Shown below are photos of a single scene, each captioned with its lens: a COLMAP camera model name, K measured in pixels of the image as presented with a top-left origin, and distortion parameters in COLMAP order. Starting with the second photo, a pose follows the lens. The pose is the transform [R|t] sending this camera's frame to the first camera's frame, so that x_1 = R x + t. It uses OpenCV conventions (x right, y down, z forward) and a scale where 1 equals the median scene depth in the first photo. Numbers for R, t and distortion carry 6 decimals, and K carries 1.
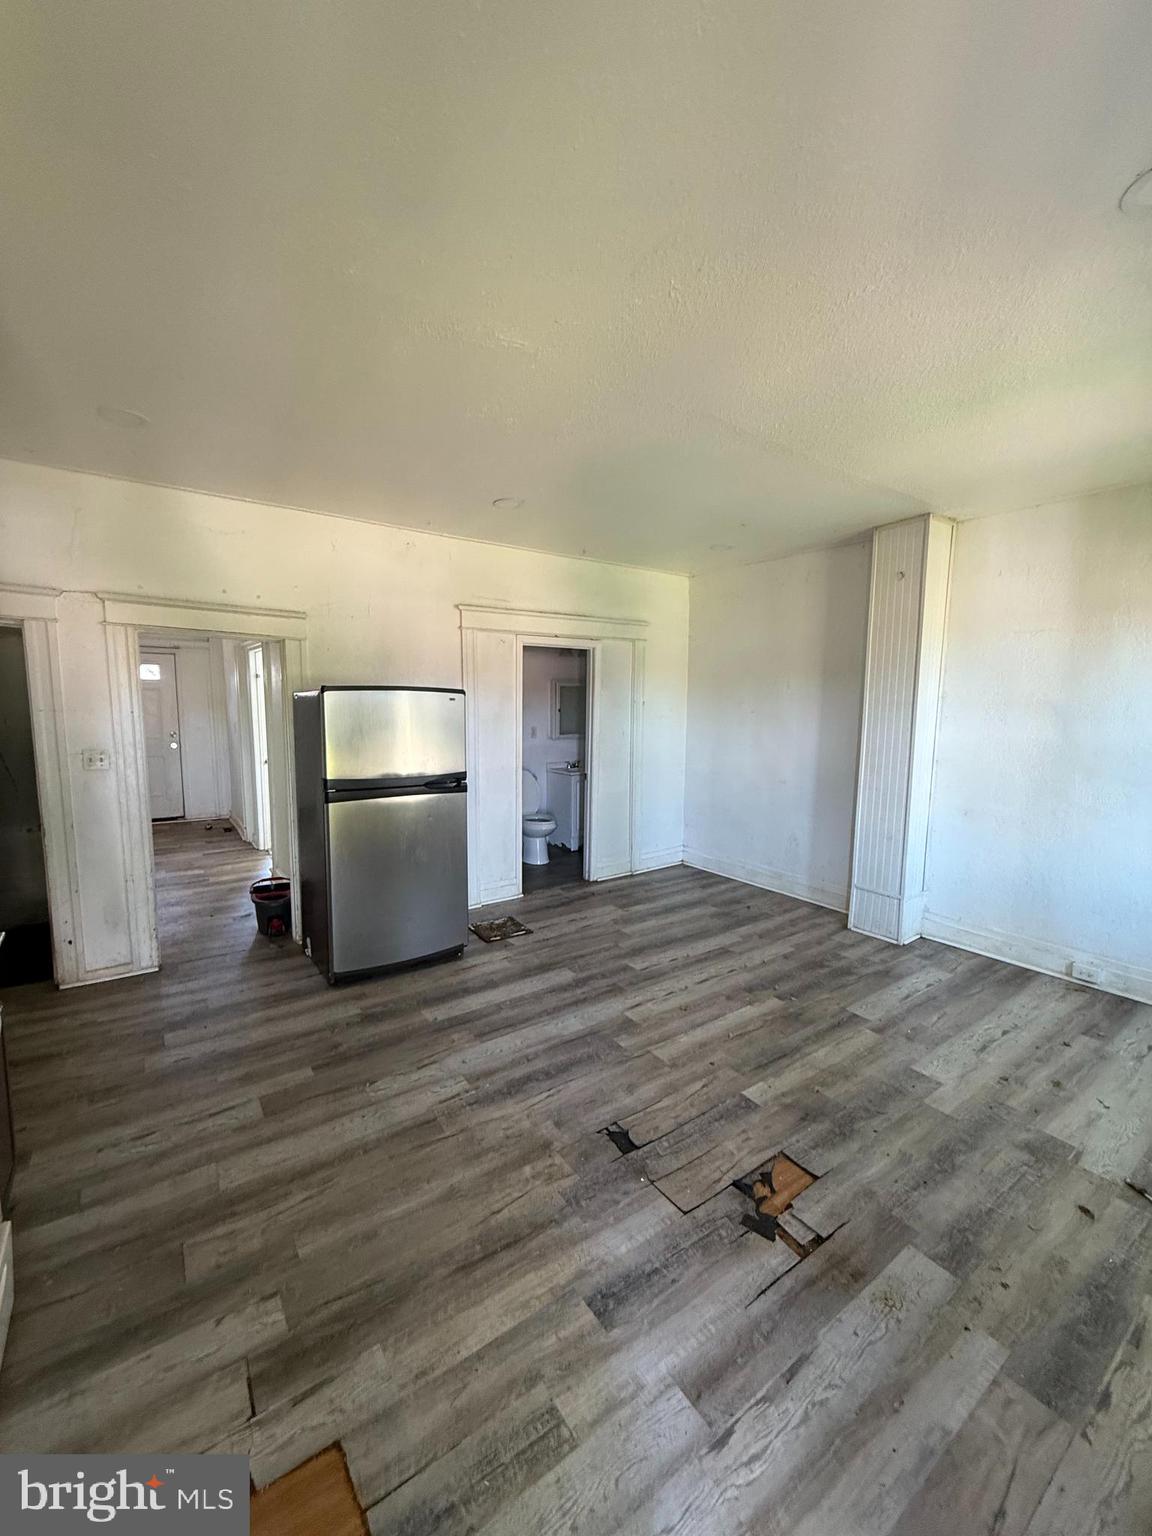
lens RADIAL K [[610.9, 0, 573.8], [0, 610.9, 765.5], [0, 0, 1]] dist [0.000525, -0.000602]
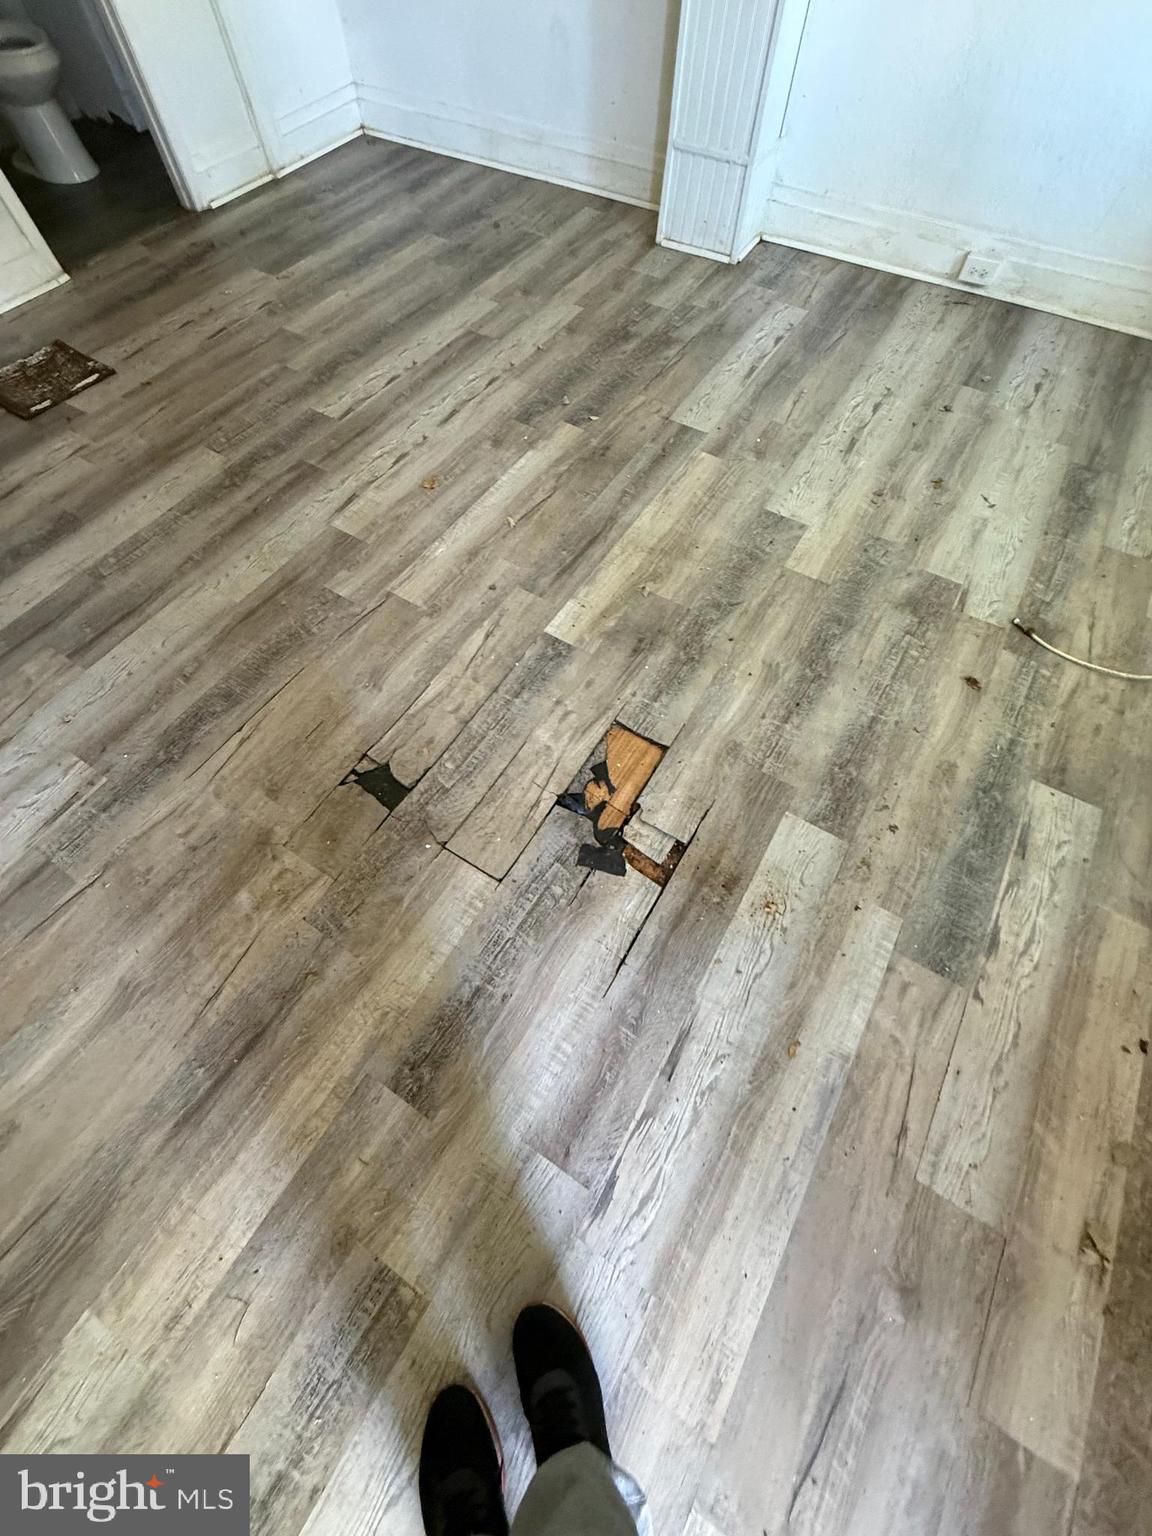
lens RADIAL K [[610.9, 0, 573.8], [0, 610.9, 765.5], [0, 0, 1]] dist [0.000525, -0.000602]
pose [[0.919665, -0.348176, 0.181631, 0.135264], [0.047294, 0.557347, 0.828932, 0.079664], [-0.389846, -0.753749, 0.529039, 0.535950]]
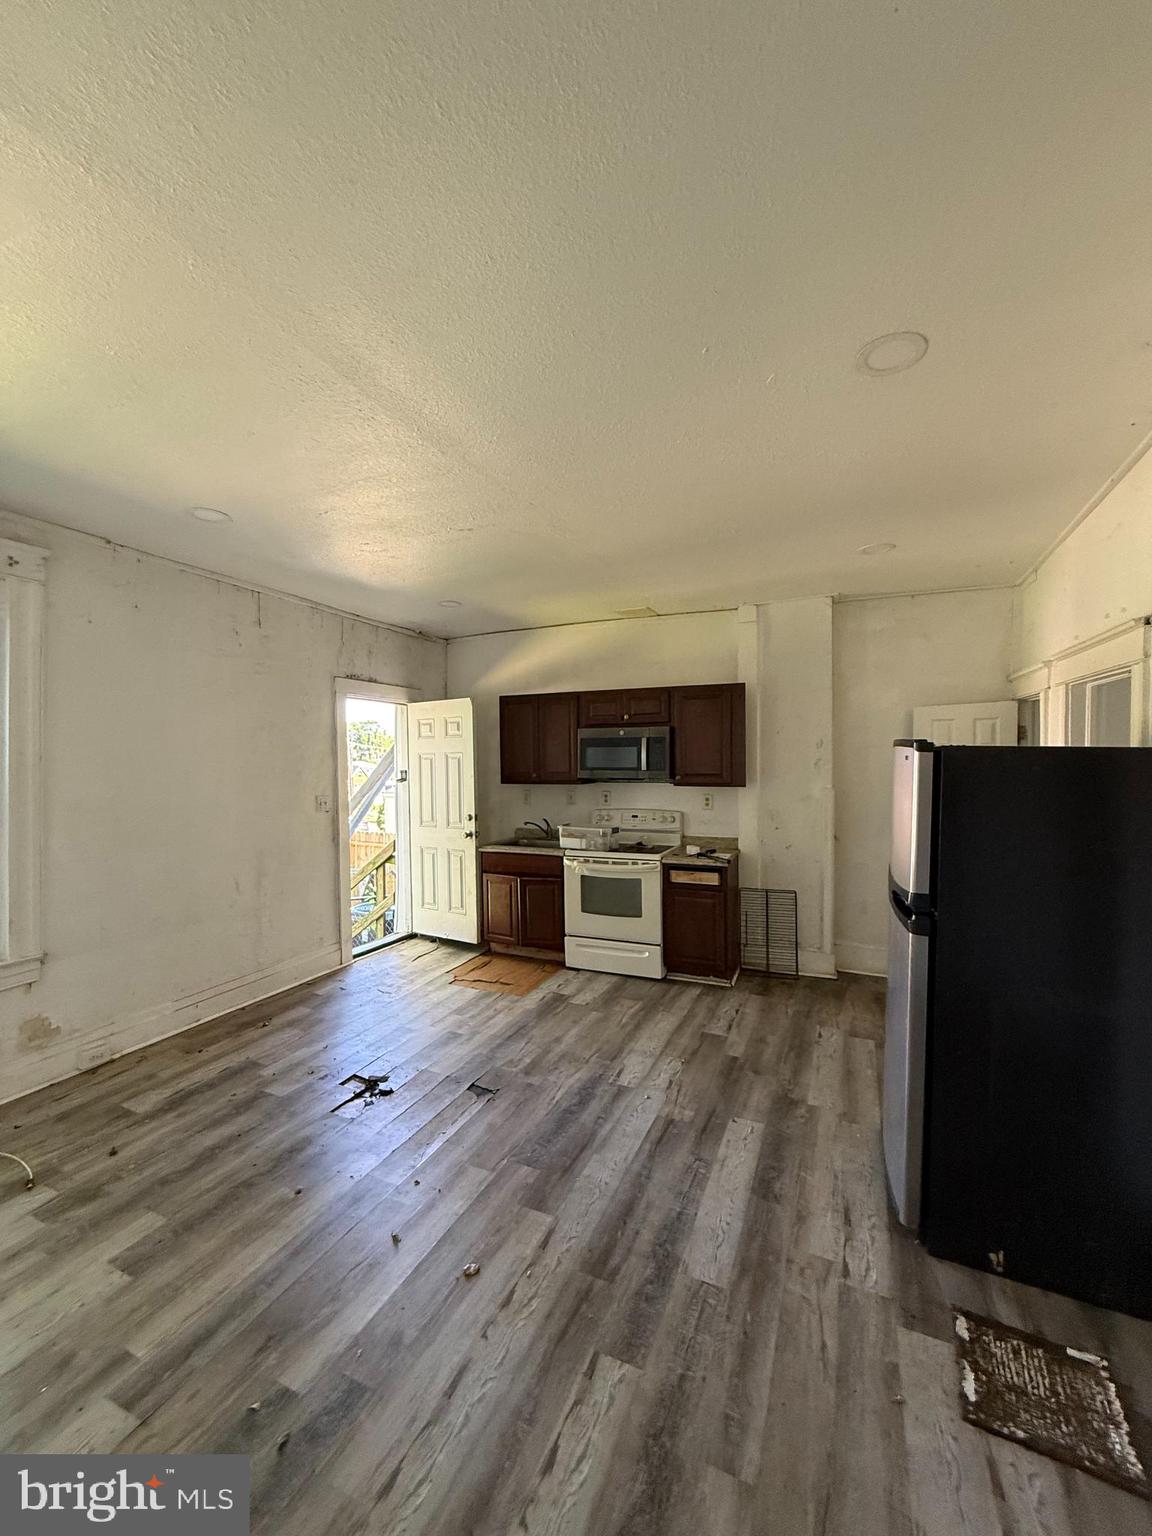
lens RADIAL K [[610.9, 0, 573.8], [0, 610.9, 765.5], [0, 0, 1]] dist [0.000525, -0.000602]
pose [[-0.861516, -0.005665, -0.507700, 0.507837], [-0.063243, 0.993348, 0.096233, -0.195510], [0.503777, 0.115015, -0.856143, 1.901499]]
